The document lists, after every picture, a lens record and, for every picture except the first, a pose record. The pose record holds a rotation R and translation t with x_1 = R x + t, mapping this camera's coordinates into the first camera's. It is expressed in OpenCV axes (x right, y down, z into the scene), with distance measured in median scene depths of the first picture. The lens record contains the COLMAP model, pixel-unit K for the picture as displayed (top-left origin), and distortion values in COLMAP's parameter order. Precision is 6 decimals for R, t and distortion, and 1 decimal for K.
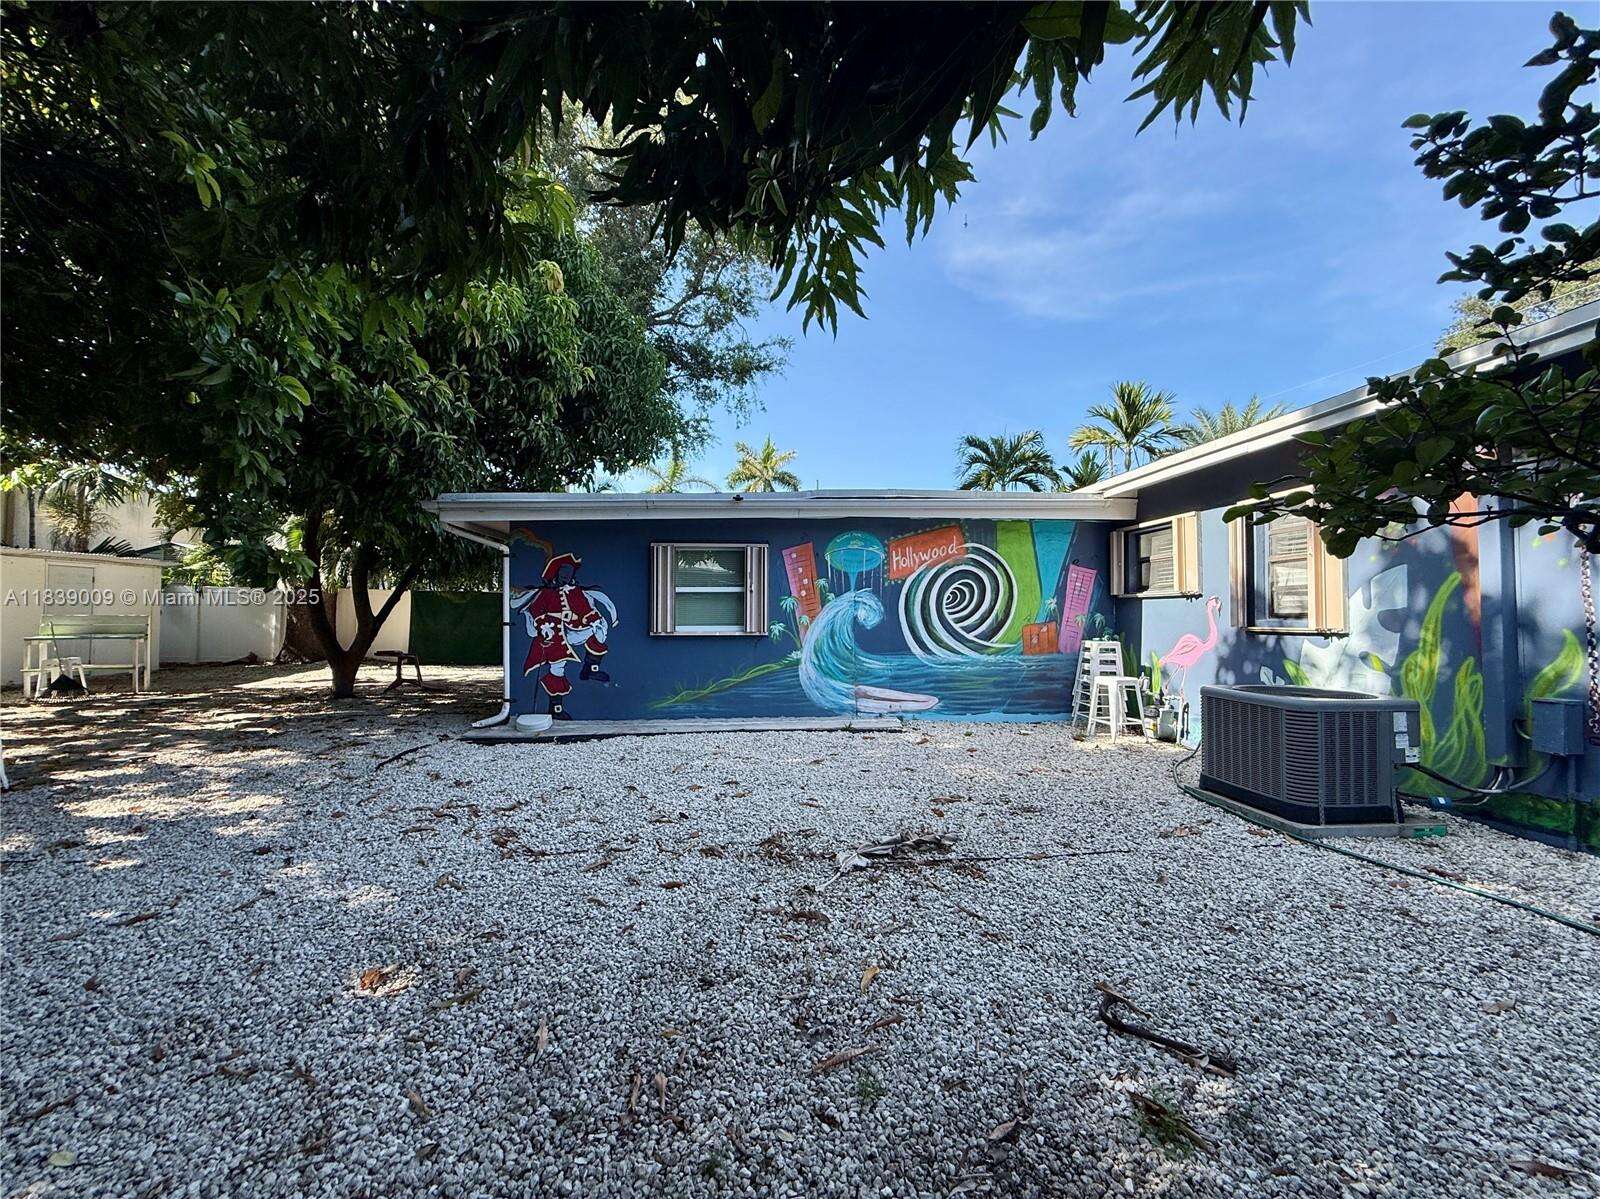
lens RADIAL K [[635.8, 0, 800.0], [0, 635.8, 599.5], [0, 0, 1]] dist [-0.001180, -0.000140]
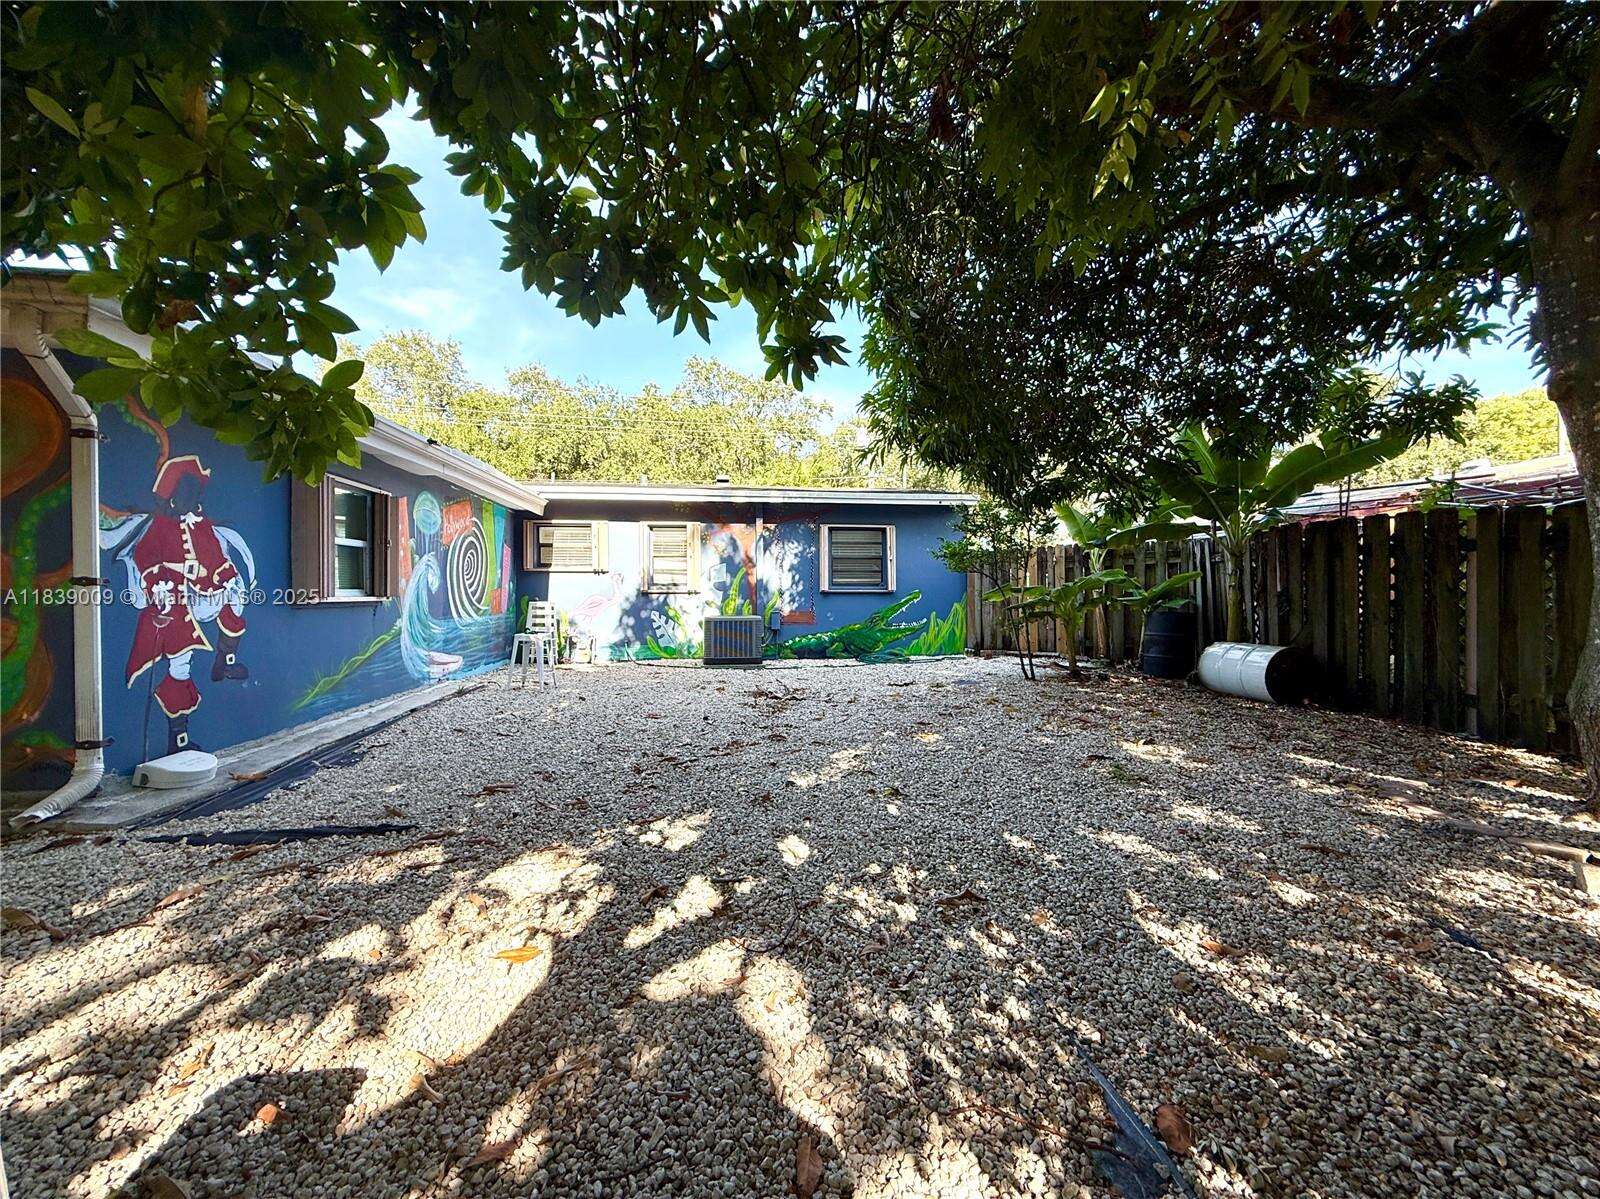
lens RADIAL K [[635.8, 0, 800.0], [0, 635.8, 599.5], [0, 0, 1]] dist [-0.001180, -0.000140]
pose [[-0.030272, -0.009459, 0.999497, -0.931066], [-0.026187, 0.999619, 0.008667, 0.033419], [-0.999199, -0.025911, -0.030508, 0.490661]]
